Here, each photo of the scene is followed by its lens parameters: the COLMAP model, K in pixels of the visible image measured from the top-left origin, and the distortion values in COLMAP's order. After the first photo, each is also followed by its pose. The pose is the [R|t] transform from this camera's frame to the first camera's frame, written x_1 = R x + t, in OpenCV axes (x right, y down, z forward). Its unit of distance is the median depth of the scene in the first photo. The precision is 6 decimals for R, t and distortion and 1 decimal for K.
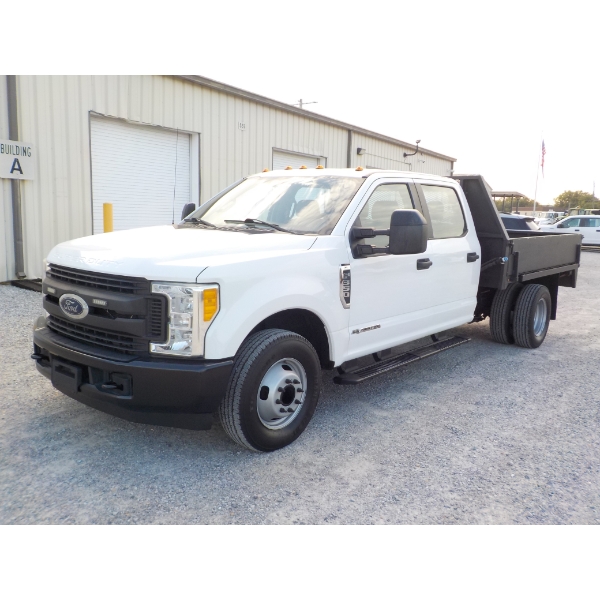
lens RADIAL K [[596.7, 0, 286.1], [0, 596.7, 297.5], [0, 0, 1]] dist [0.004026, 0.000000]
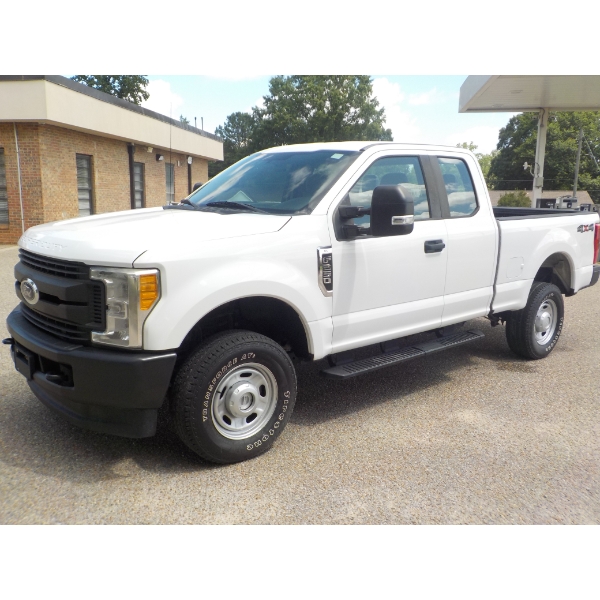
lens RADIAL K [[596.7, 0, 302.0], [0, 596.7, 302.0], [0, 0, 1]] dist [0.004026, 0.000000]
pose [[0.990073, 0.009752, -0.140213, 0.190424], [-0.004597, 0.999303, 0.037041, -0.005722], [0.140476, -0.036029, 0.989428, 0.097046]]
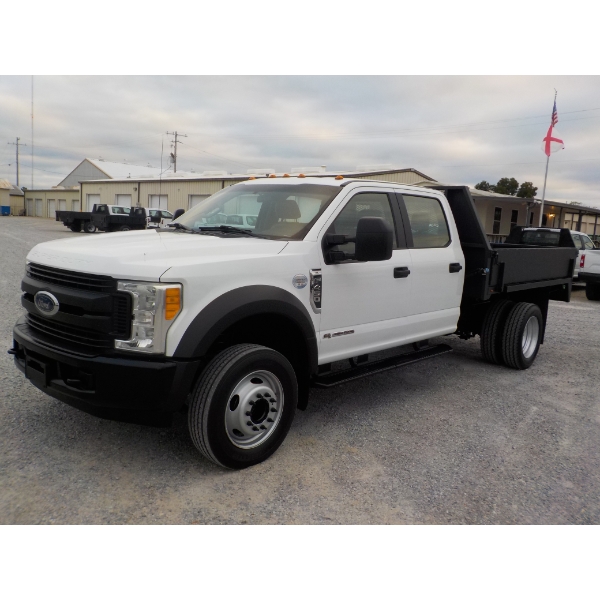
lens RADIAL K [[596.7, 0, 289.7], [0, 596.7, 296.2], [0, 0, 1]] dist [0.004026, 0.000000]
pose [[0.999428, 0.023403, -0.024413, 0.079248], [-0.023977, 0.999436, -0.023495, 0.015022], [0.023850, 0.024067, 0.999426, -0.018017]]
